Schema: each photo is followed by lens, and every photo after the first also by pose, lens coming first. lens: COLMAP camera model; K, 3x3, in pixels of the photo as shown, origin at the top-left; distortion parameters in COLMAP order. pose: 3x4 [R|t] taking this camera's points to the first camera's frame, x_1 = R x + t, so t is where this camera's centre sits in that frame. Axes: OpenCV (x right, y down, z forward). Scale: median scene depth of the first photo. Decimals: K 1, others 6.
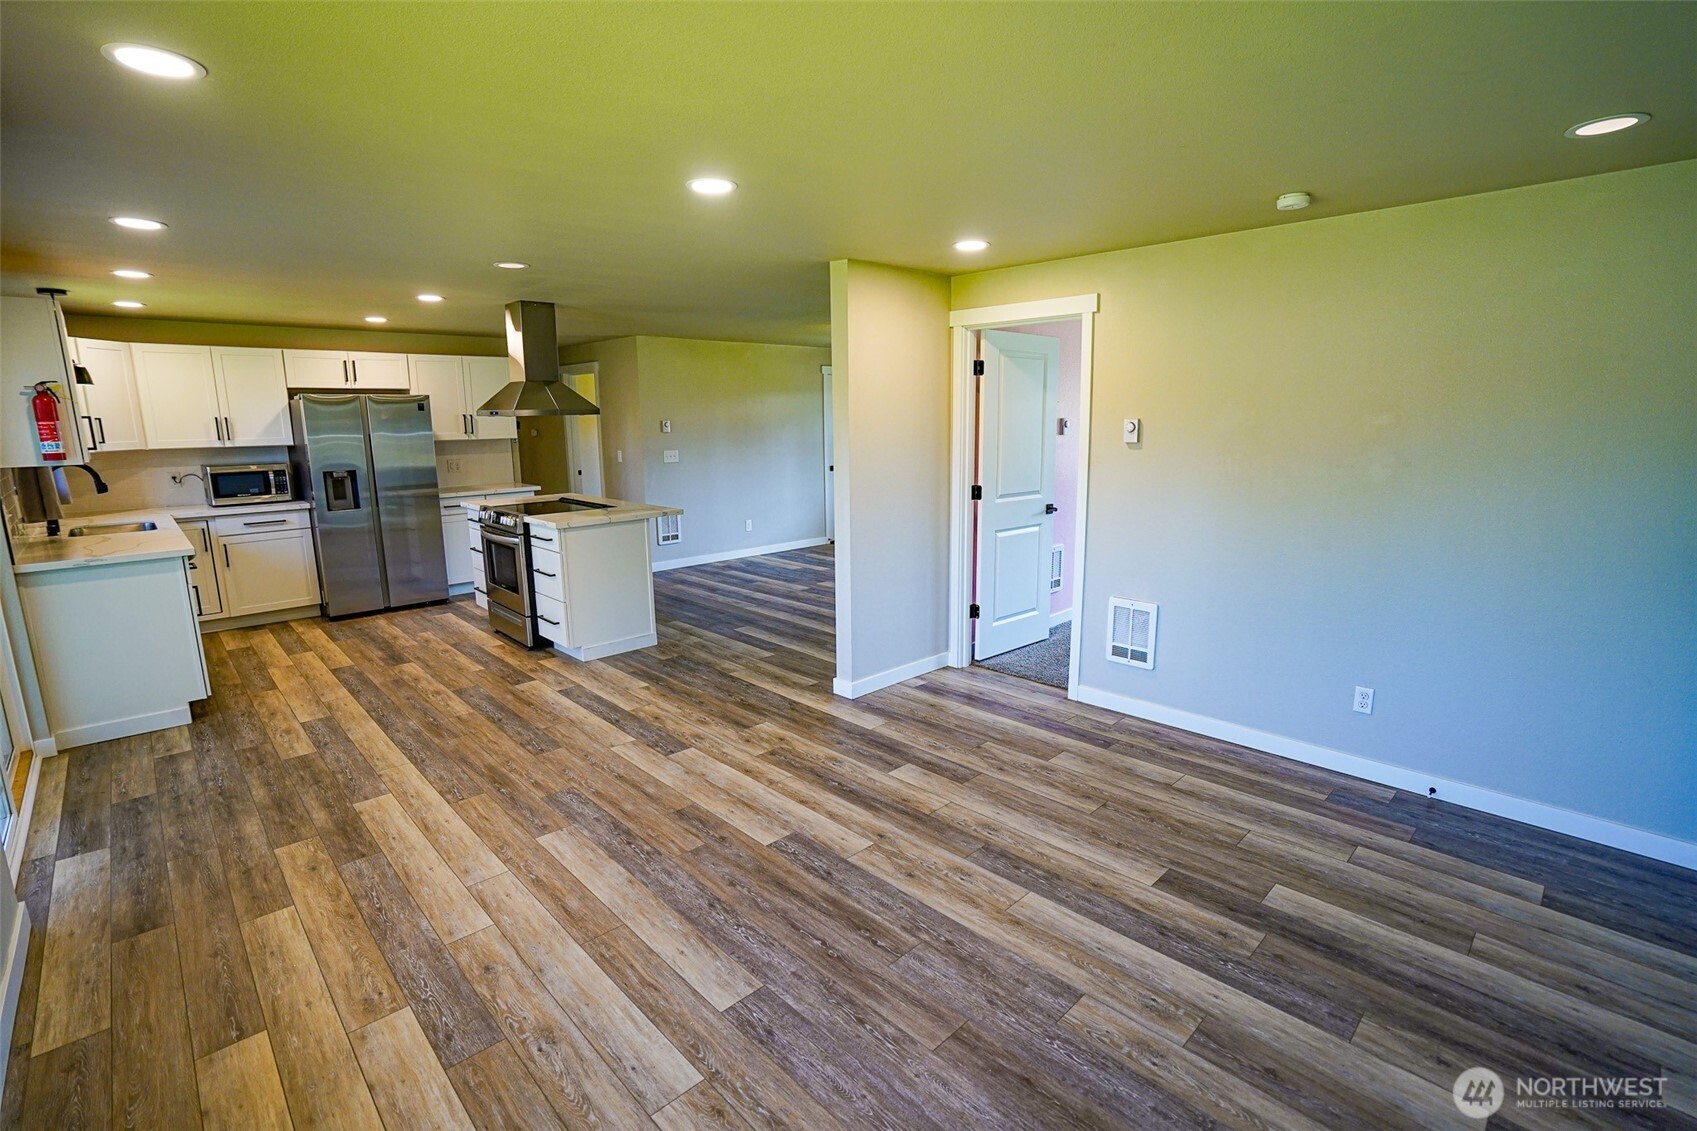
lens RADIAL K [[782.2, 0, 851.0], [0, 782.2, 567.0], [0, 0, 1]] dist [-0.064532, 0.029070]
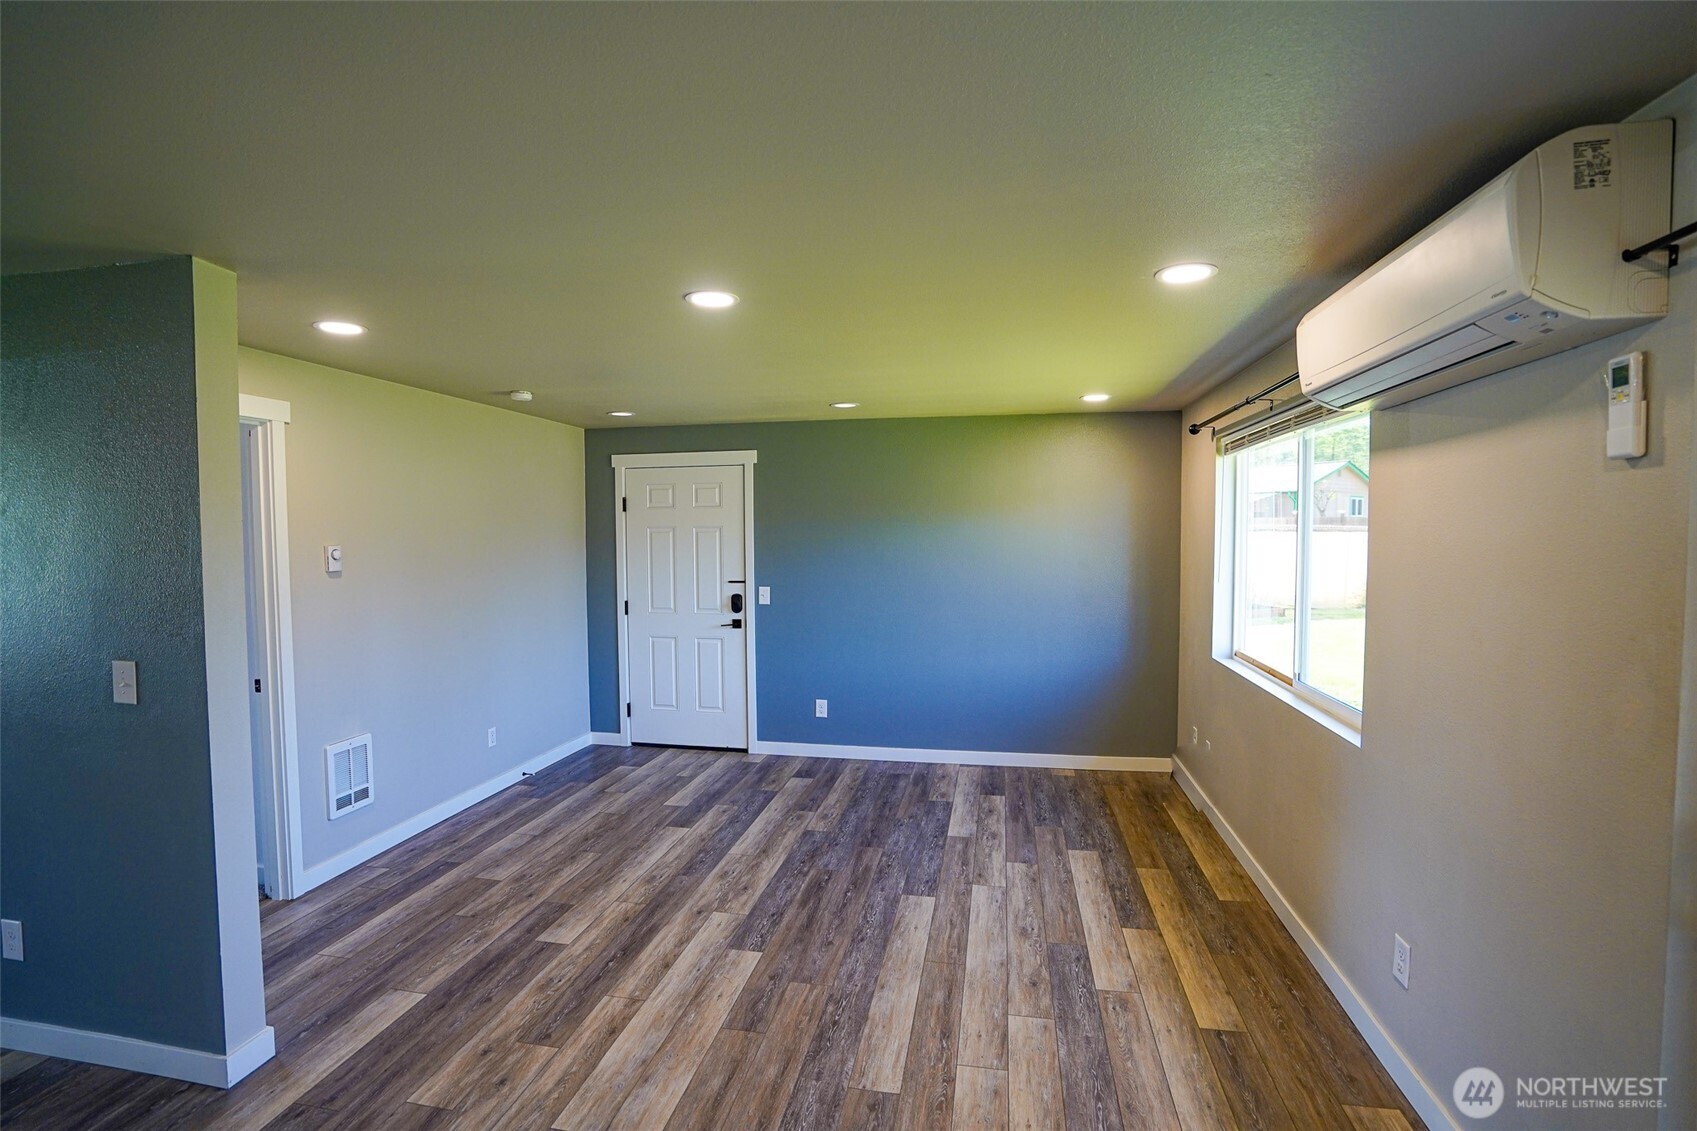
lens RADIAL K [[782.2, 0, 851.0], [0, 782.2, 567.0], [0, 0, 1]] dist [-0.064532, 0.029070]
pose [[-0.575298, -0.024193, 0.817586, -2.338032], [0.165640, 0.975406, 0.145416, -0.619715], [-0.800997, 0.219082, -0.557142, 3.205663]]
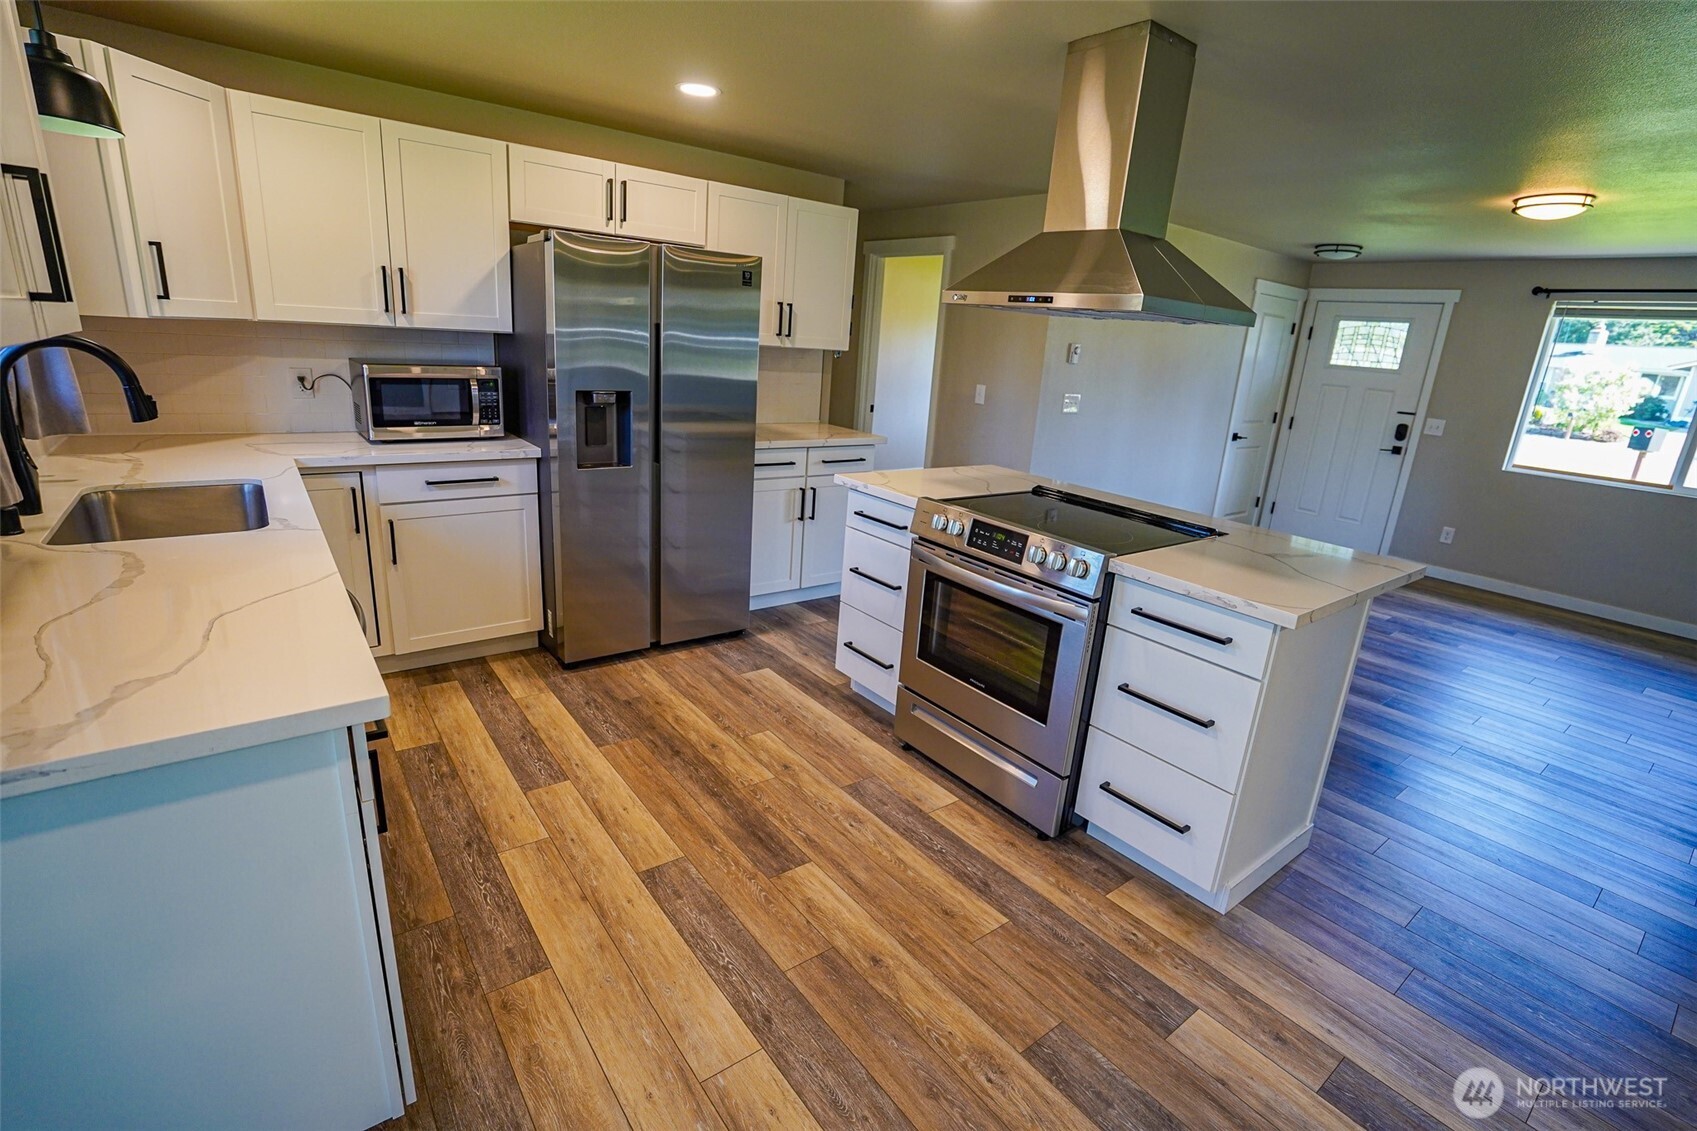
lens RADIAL K [[782.2, 0, 851.0], [0, 782.2, 567.0], [0, 0, 1]] dist [-0.064532, 0.029070]
pose [[0.990999, 0.104725, -0.083394, -0.329019], [-0.096728, 0.990789, 0.094765, -0.054266], [0.092550, -0.085845, 0.992001, 0.358058]]
